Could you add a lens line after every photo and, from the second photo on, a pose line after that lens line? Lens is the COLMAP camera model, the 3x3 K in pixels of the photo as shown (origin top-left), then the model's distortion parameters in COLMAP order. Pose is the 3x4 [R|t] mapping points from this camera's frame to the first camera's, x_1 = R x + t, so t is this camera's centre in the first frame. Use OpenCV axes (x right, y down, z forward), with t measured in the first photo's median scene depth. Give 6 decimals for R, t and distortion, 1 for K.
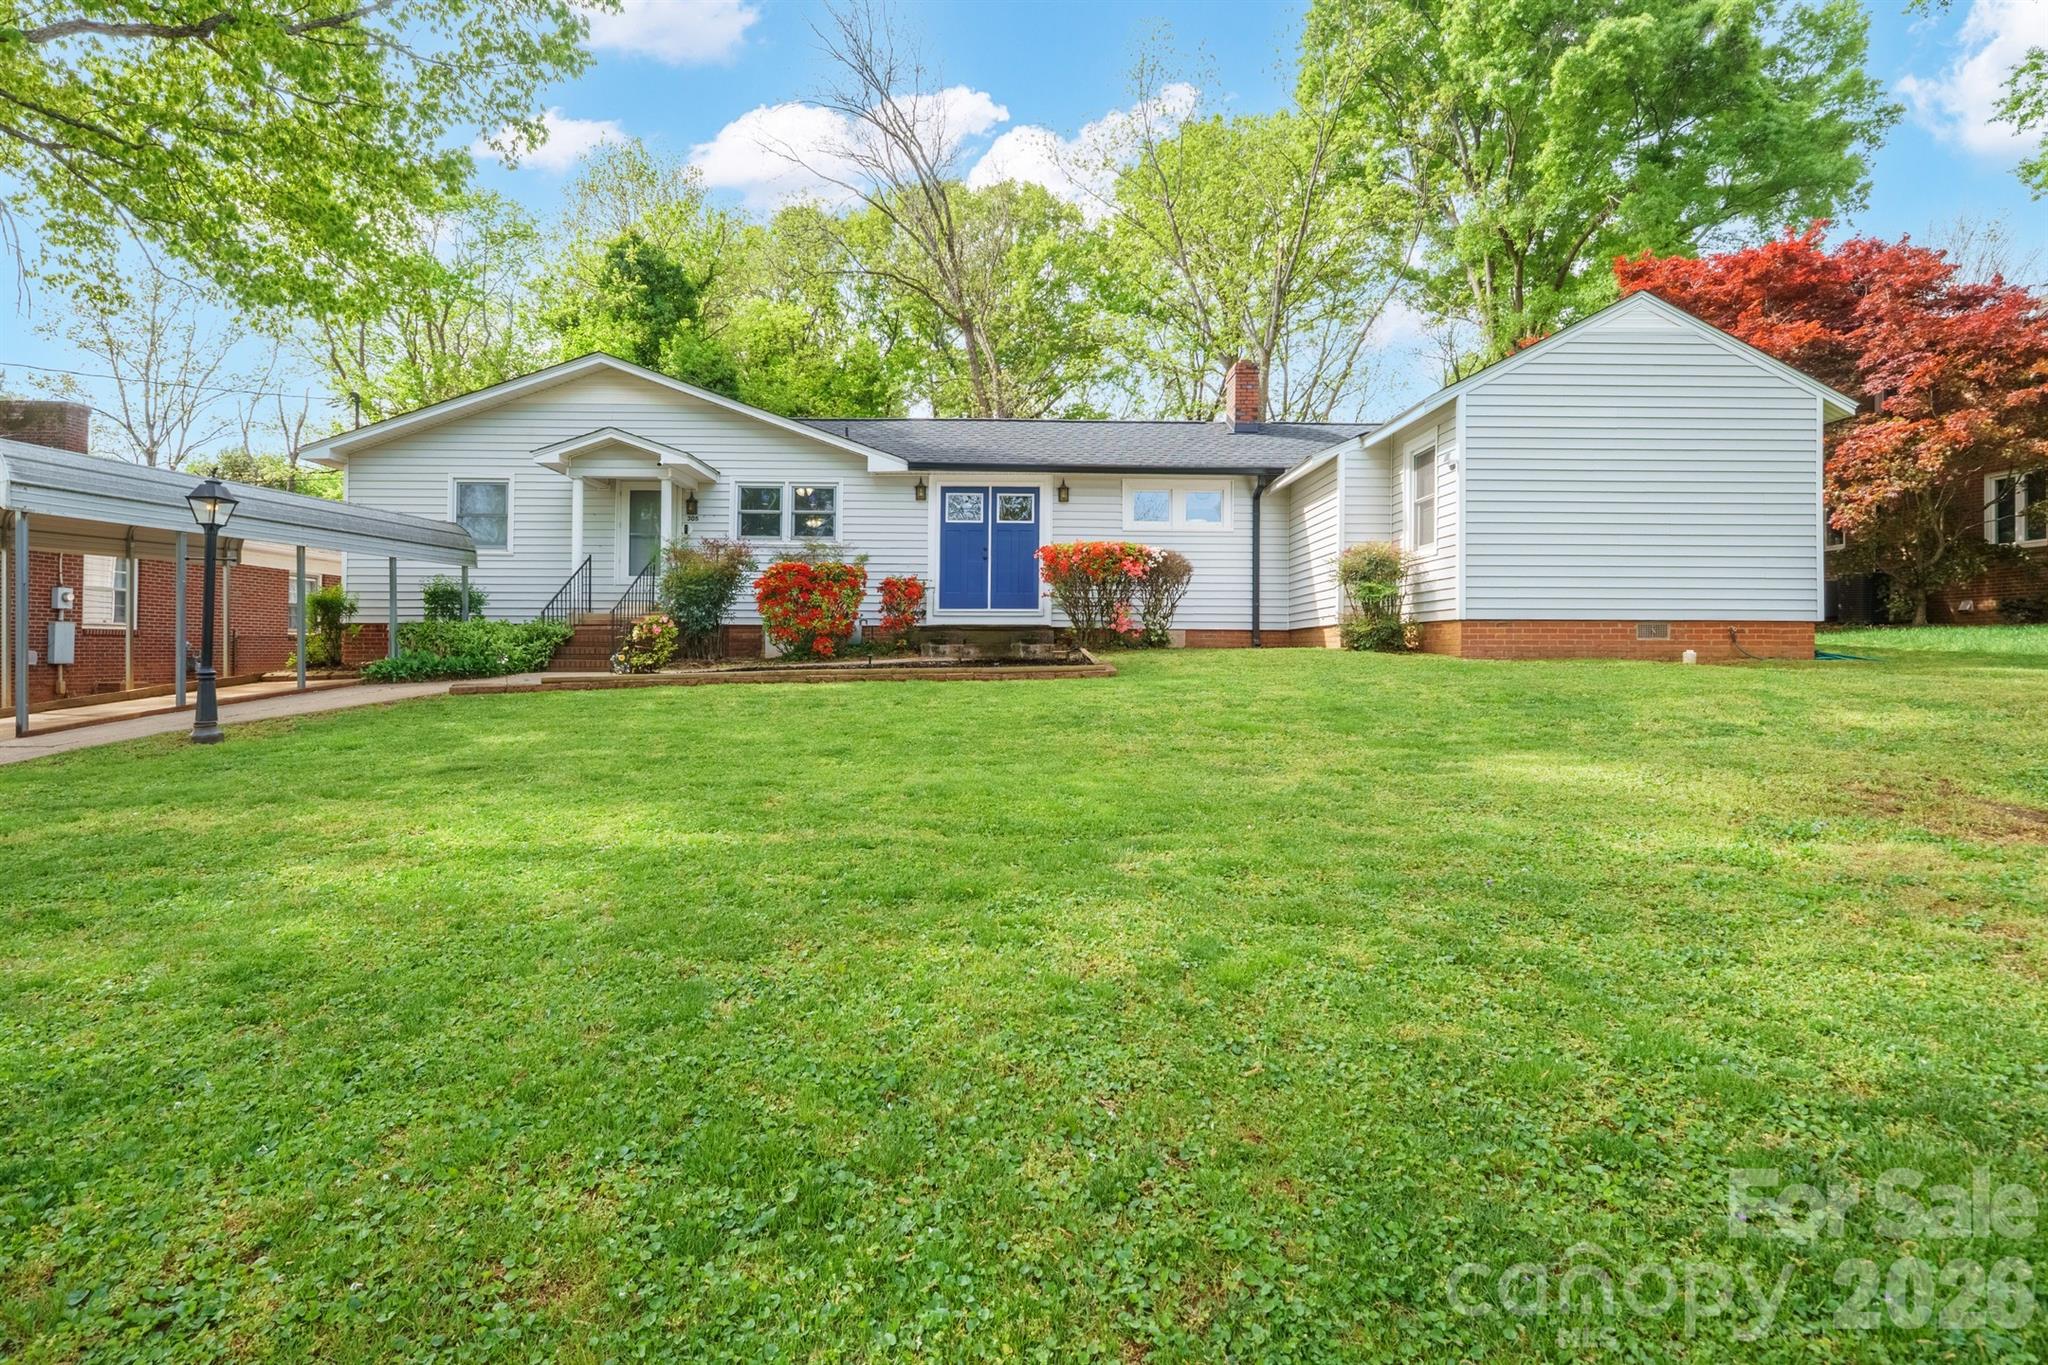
lens RADIAL K [[1062.4, 0, 1026.4], [0, 1062.4, 660.7], [0, 0, 1]] dist [0.004739, 0.000253]
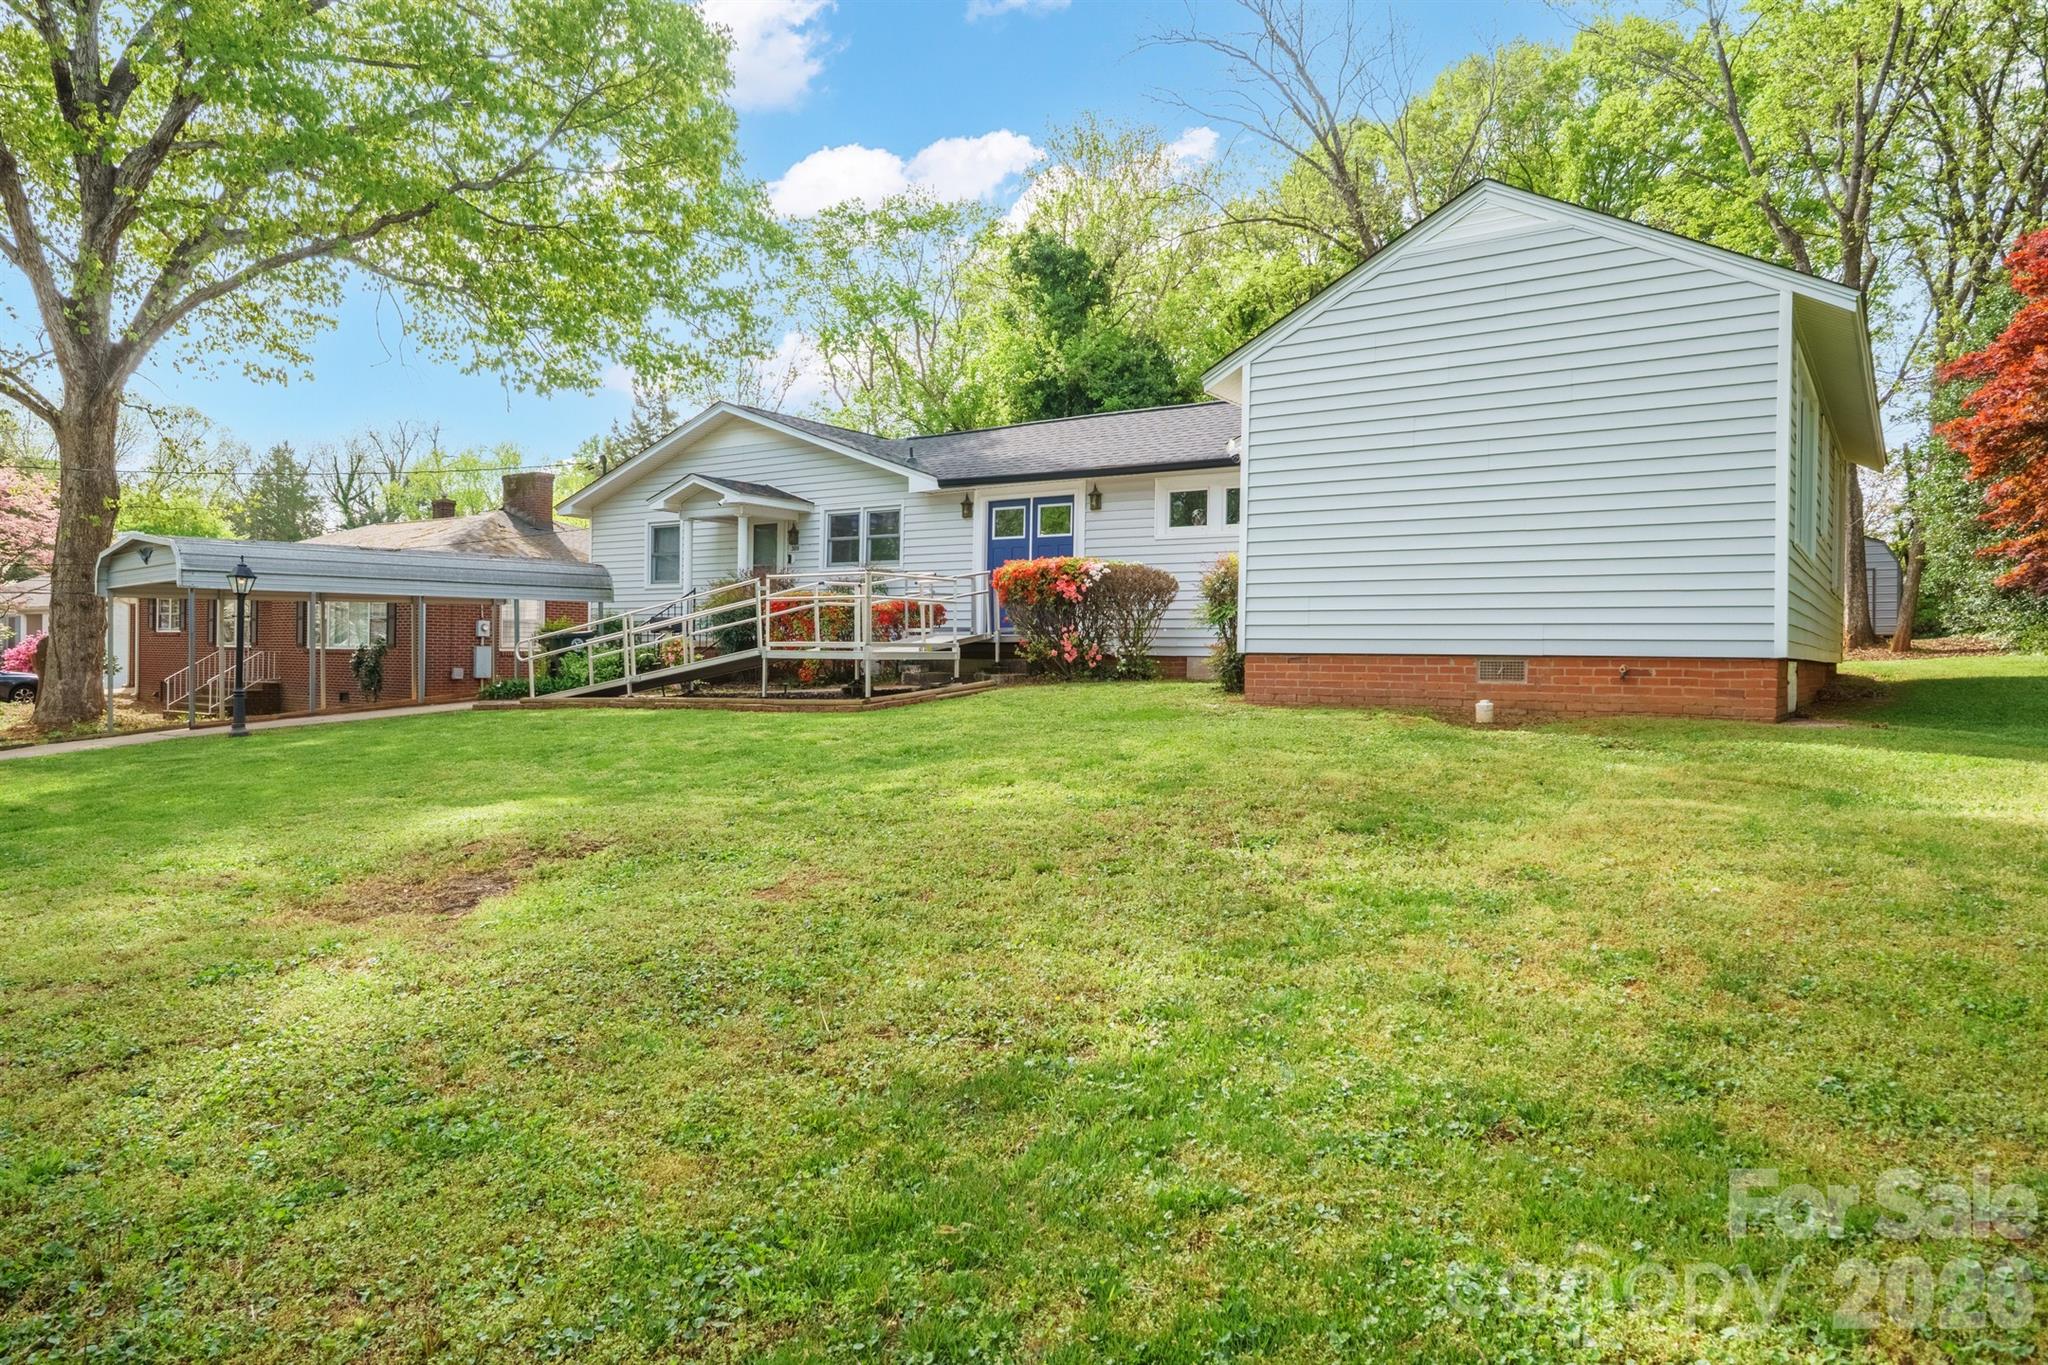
lens RADIAL K [[1366.9, 0, 1020.6], [0, 1366.9, 676.3], [0, 0, 1]] dist [0.007428, 0.001634]
pose [[0.783668, 0.014722, -0.621006, 0.689264], [-0.014253, 0.999882, 0.005719, -0.019210], [0.621017, 0.004370, 0.783785, 0.086189]]
